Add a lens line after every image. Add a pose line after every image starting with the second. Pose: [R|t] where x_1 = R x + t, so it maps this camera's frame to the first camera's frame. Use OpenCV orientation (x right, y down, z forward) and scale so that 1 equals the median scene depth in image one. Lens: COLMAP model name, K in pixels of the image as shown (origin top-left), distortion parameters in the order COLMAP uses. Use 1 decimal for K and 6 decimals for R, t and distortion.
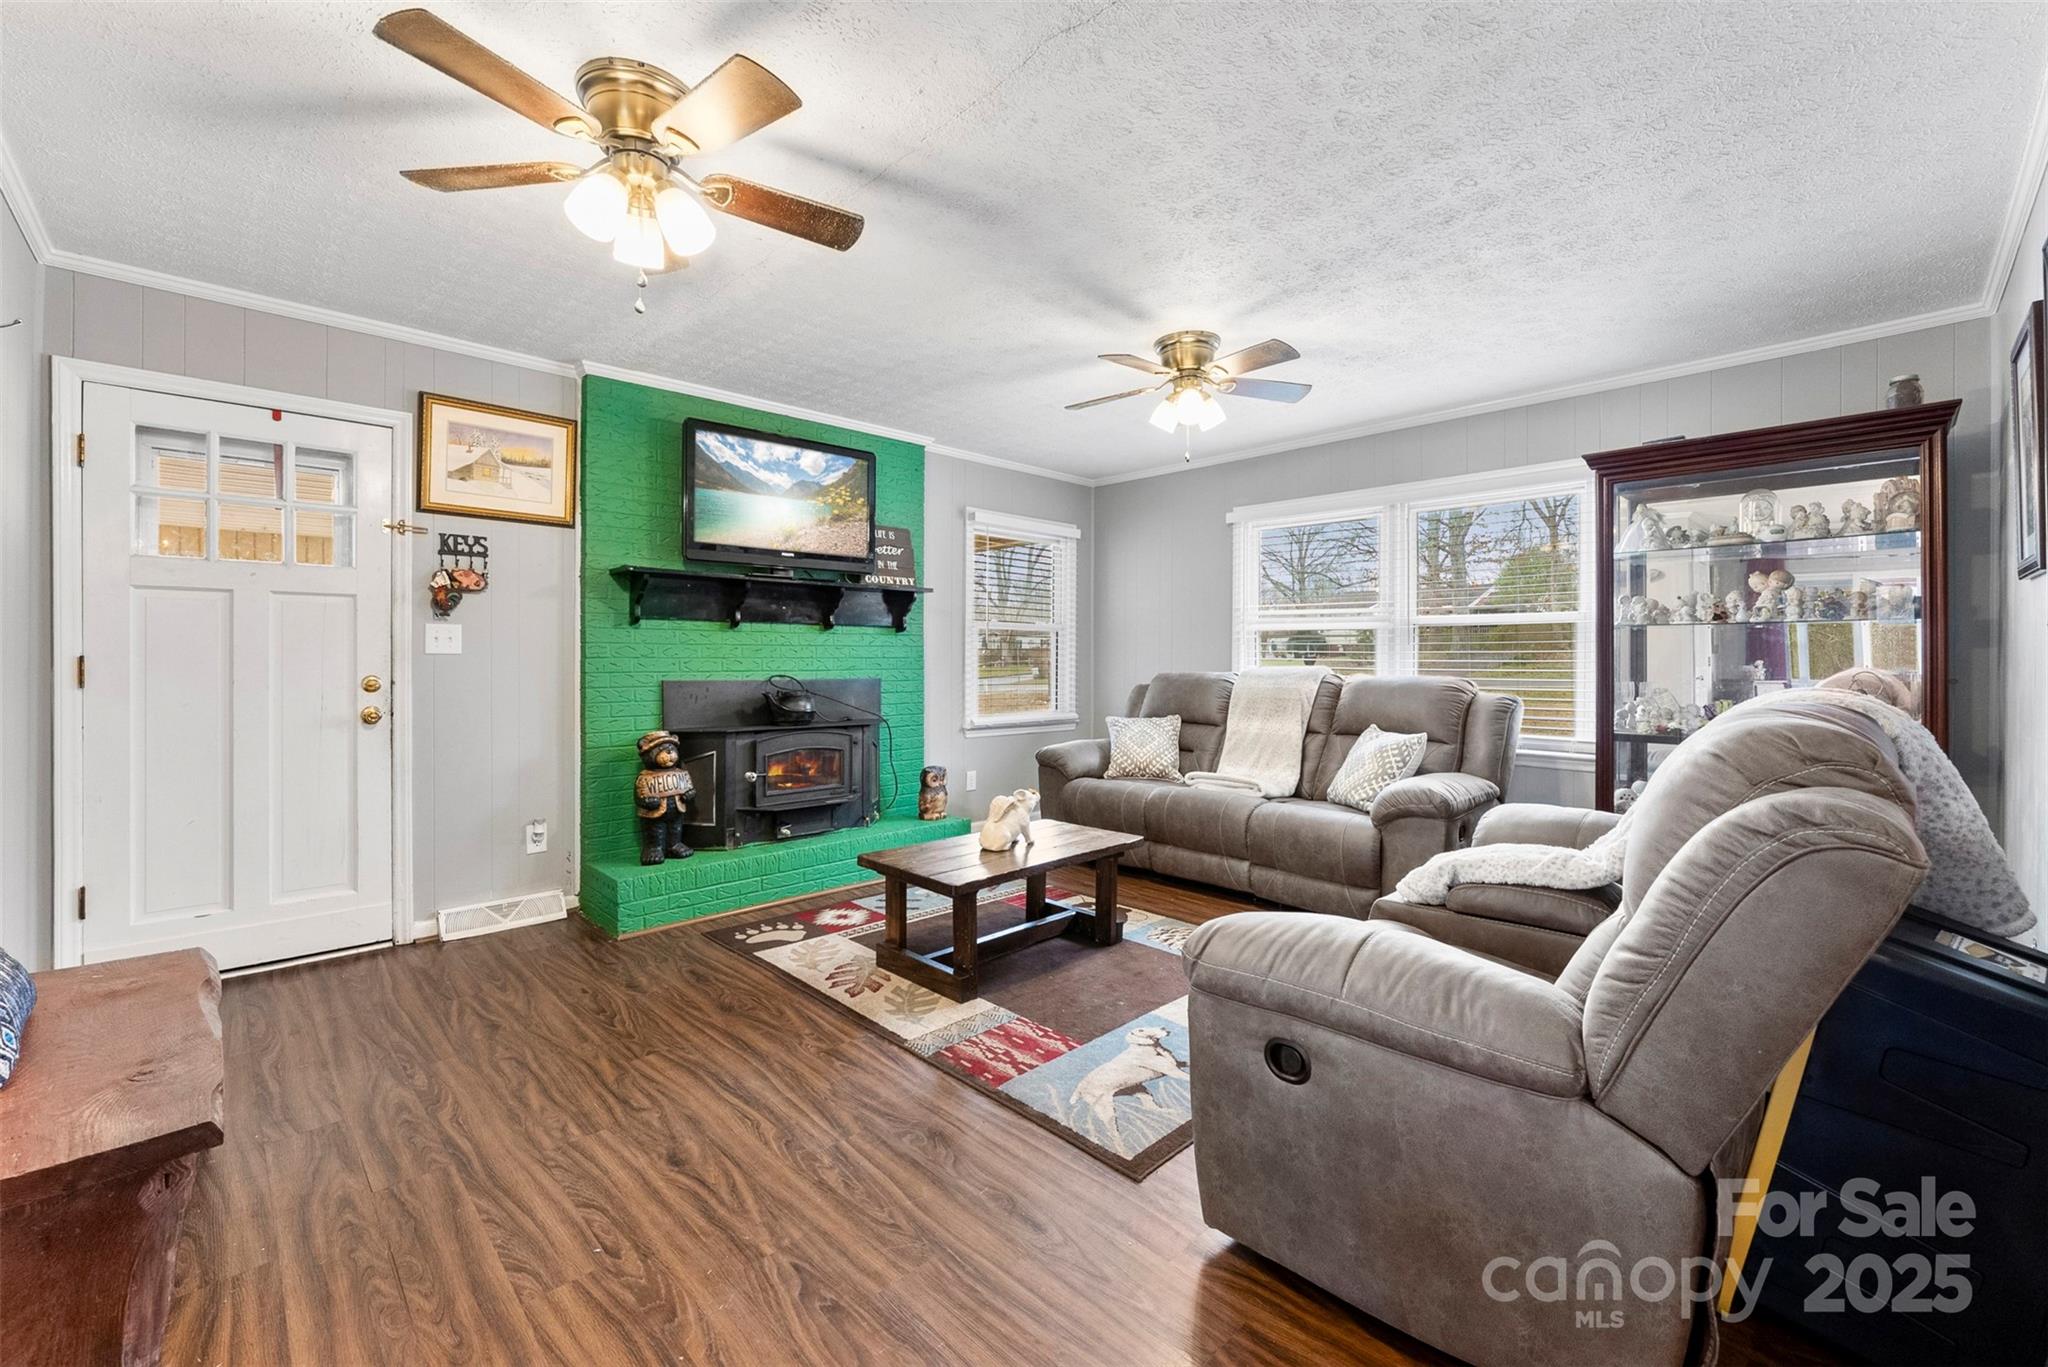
lens RADIAL K [[834.5, 0, 1017.8], [0, 834.5, 664.0], [0, 0, 1]] dist [-0.002317, 0.000169]
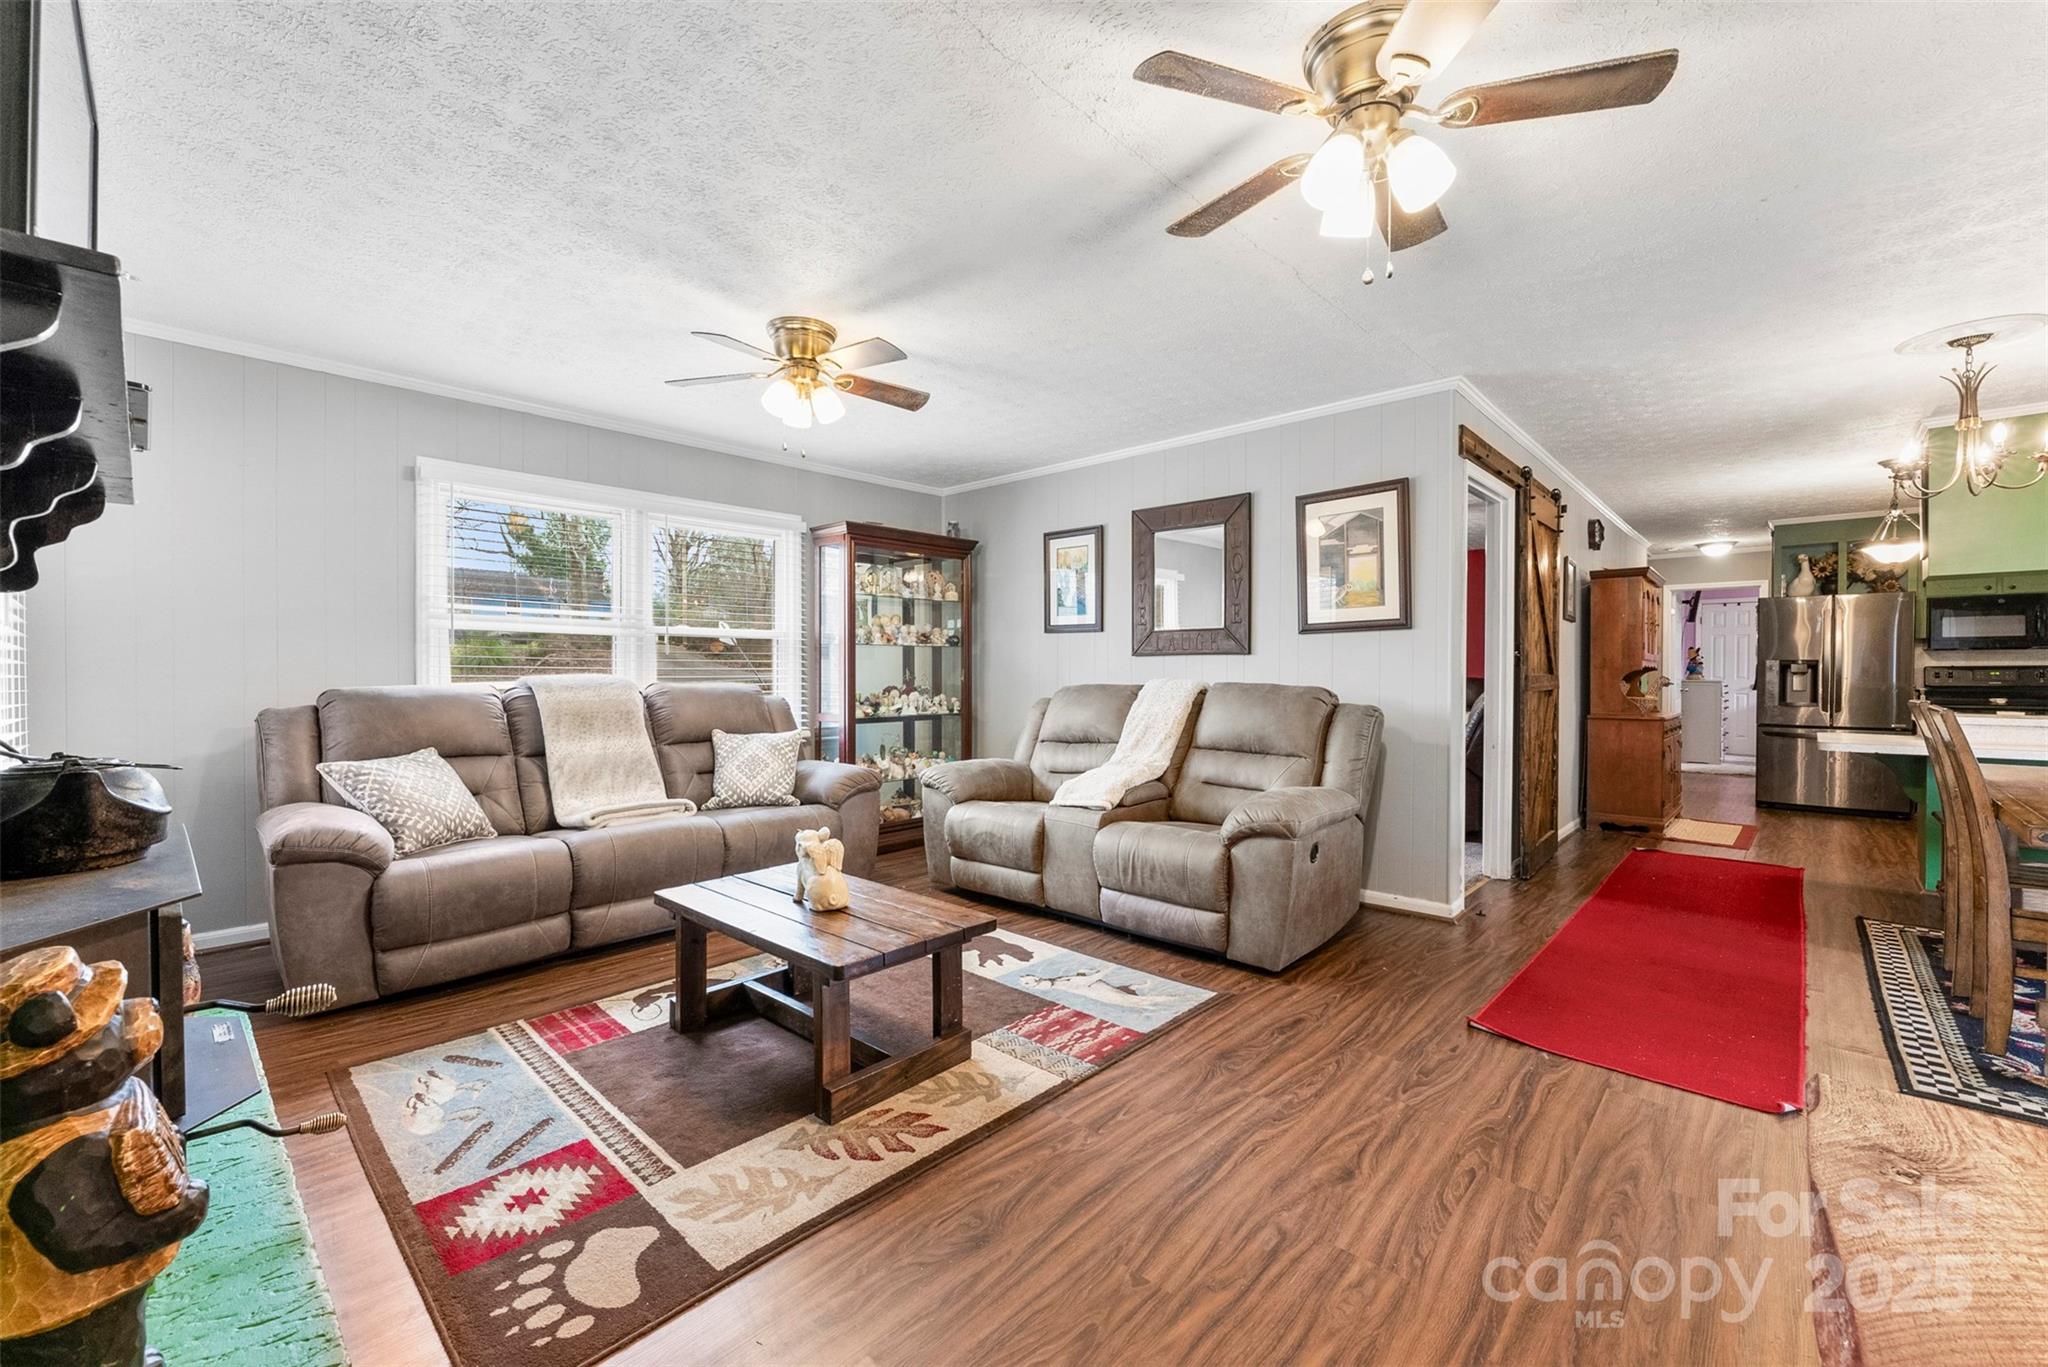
lens RADIAL K [[820.3, 0, 1047.1], [0, 820.3, 684.6], [0, 0, 1]] dist [-0.002512, -0.000081]
pose [[-0.067539, -0.015171, 0.997601, -0.761649], [0.005959, 0.999860, 0.015609, 0.003347], [-0.997699, 0.006999, -0.067439, 0.805425]]
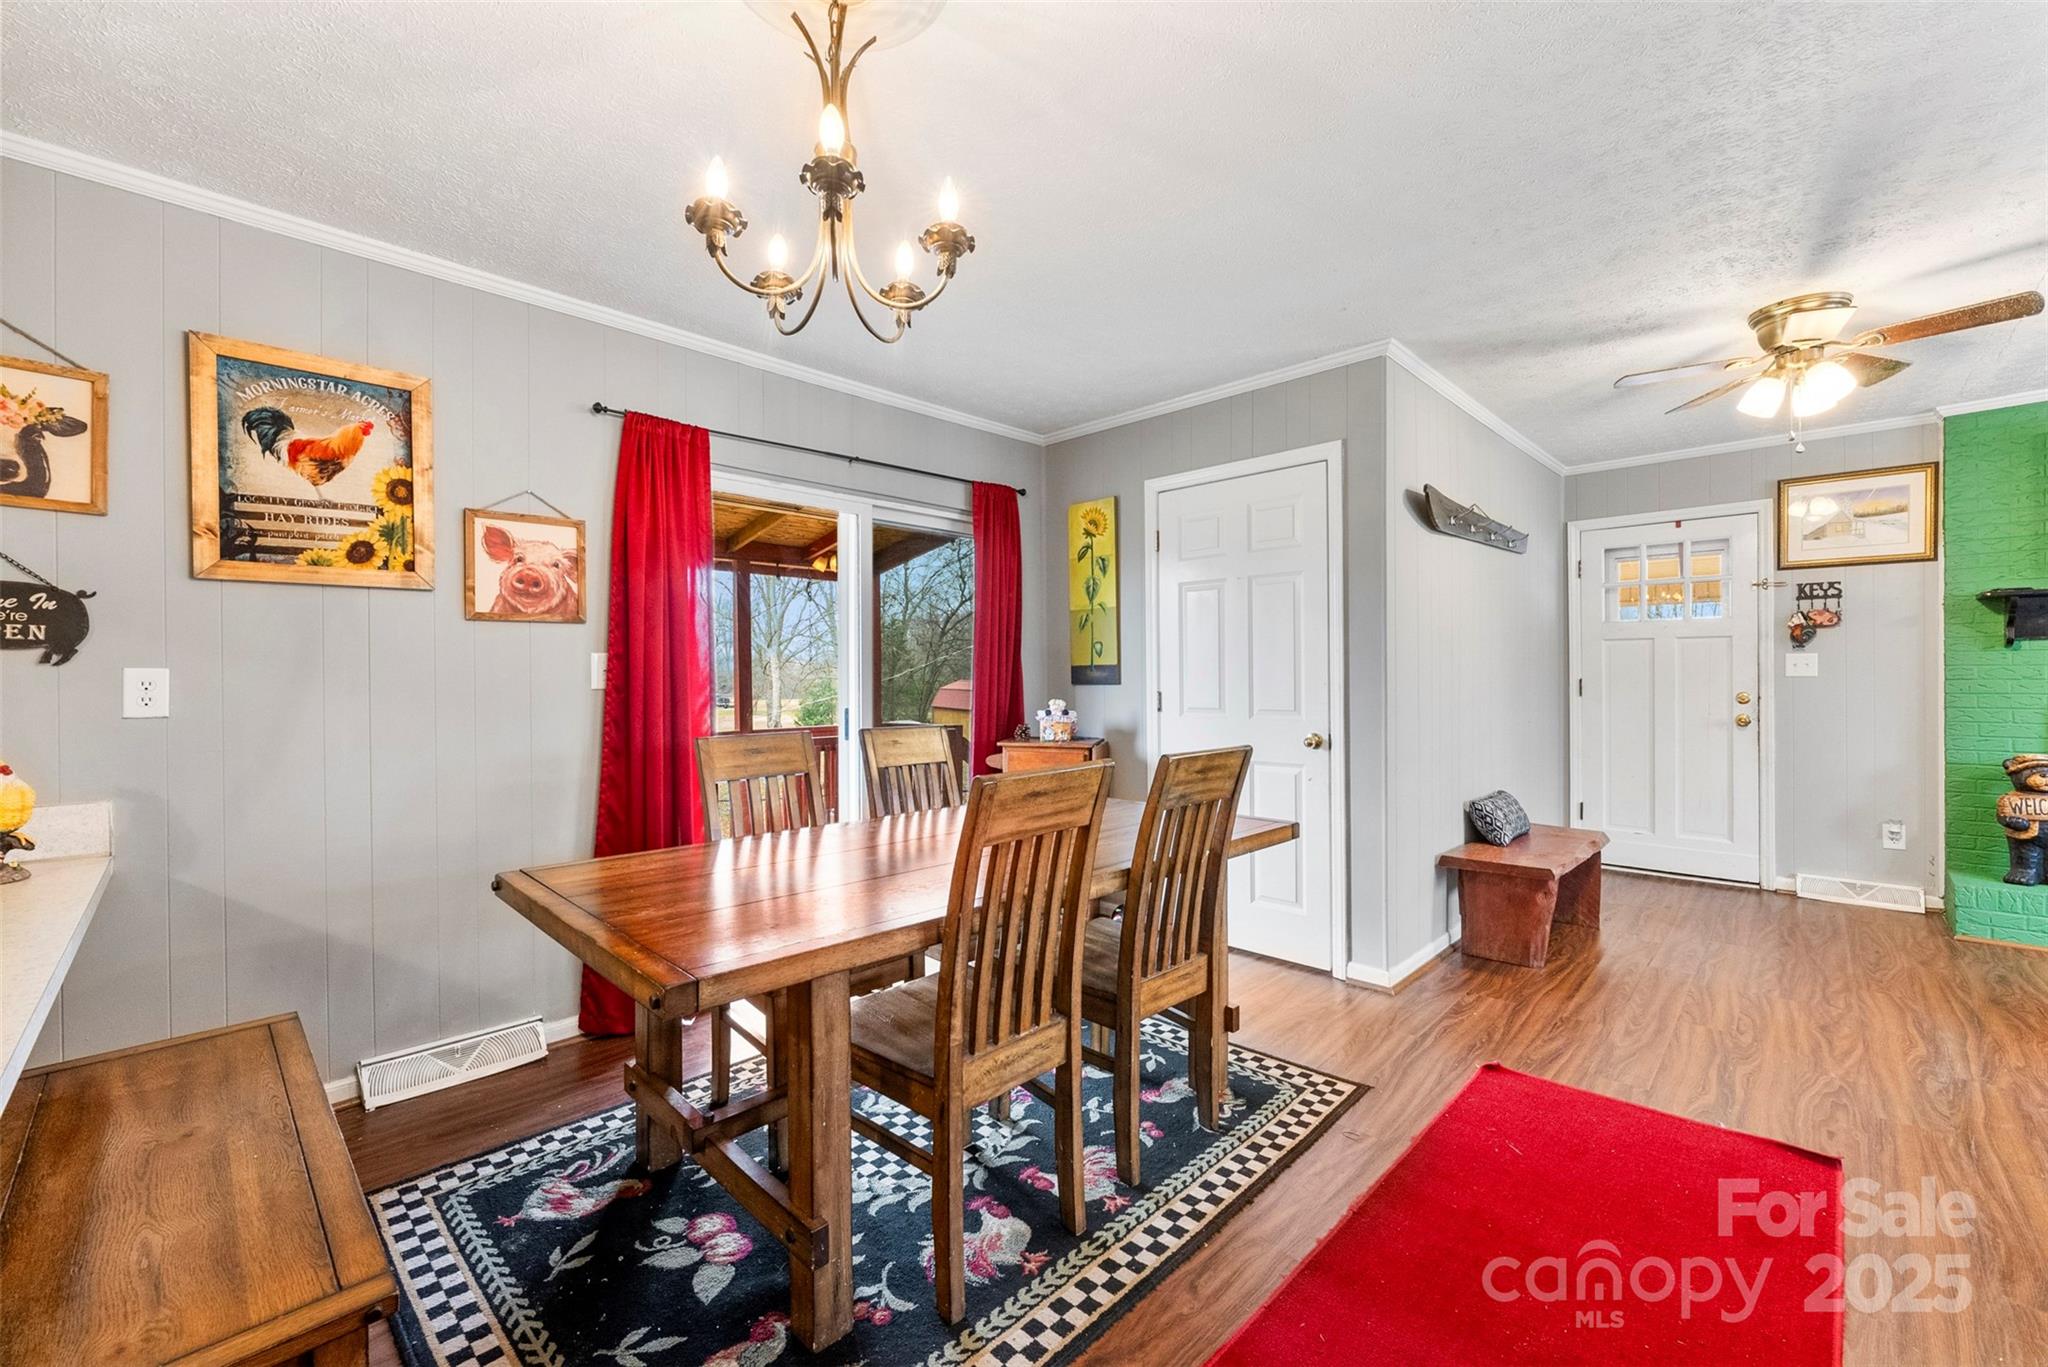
lens RADIAL K [[834.5, 0, 1017.8], [0, 834.5, 664.0], [0, 0, 1]] dist [-0.002317, 0.000169]
pose [[0.031035, -0.013440, -0.999428, 0.579766], [-0.000309, 0.999909, -0.013457, -0.013998], [0.999518, 0.000726, 0.031028, -0.263758]]
